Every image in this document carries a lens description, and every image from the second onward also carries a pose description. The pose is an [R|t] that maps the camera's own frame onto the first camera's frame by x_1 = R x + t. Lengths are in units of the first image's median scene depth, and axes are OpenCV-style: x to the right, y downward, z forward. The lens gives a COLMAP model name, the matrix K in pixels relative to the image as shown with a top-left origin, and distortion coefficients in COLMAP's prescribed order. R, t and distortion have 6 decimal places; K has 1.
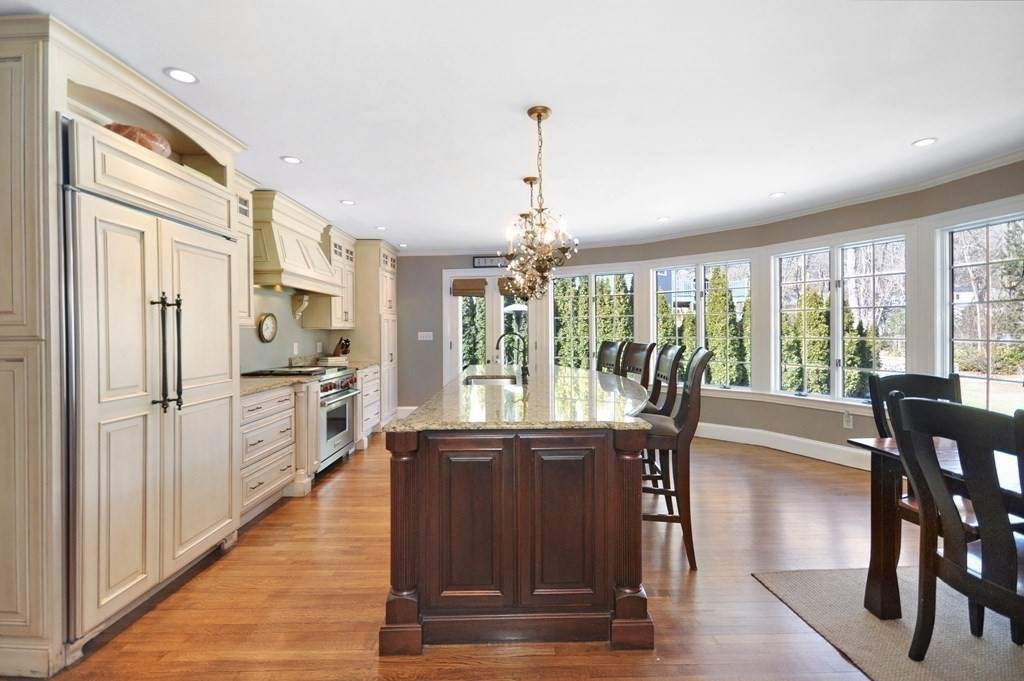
lens RADIAL K [[476.2, 0, 512.0], [0, 476.2, 340.5], [0, 0, 1]] dist [0.000118, 0.000536]
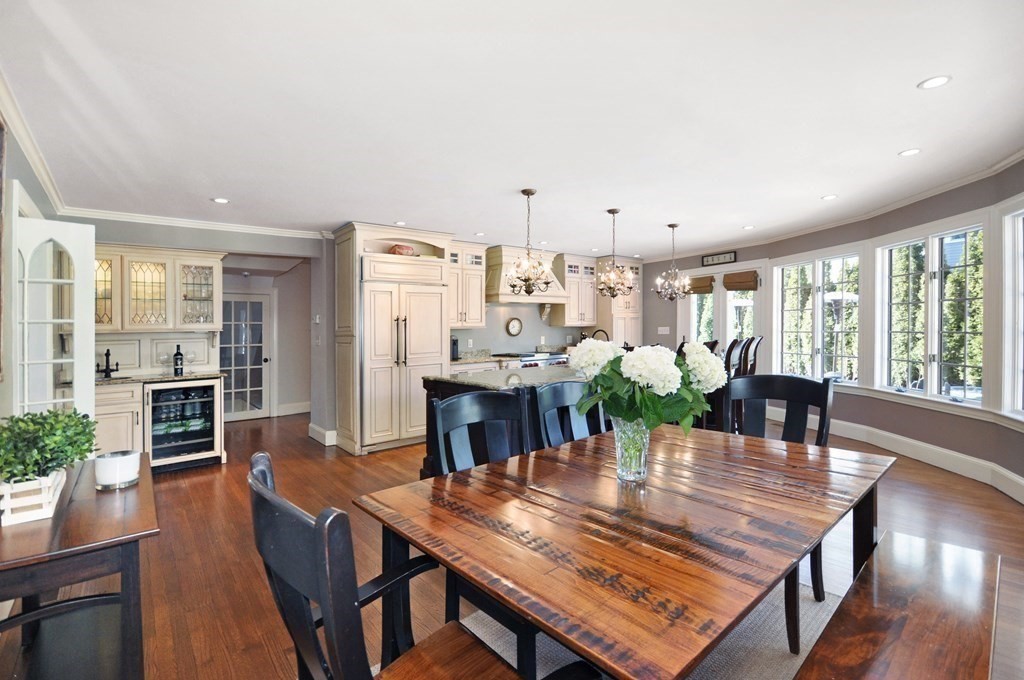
lens RADIAL K [[474.5, 0, 512.7], [0, 474.5, 318.7], [0, 0, 1]] dist [0.001097, 0.000278]
pose [[0.680919, -0.036816, -0.731432, 0.773720], [0.013566, 0.999198, -0.037664, 0.005822], [0.732233, 0.015723, 0.680873, -0.105076]]
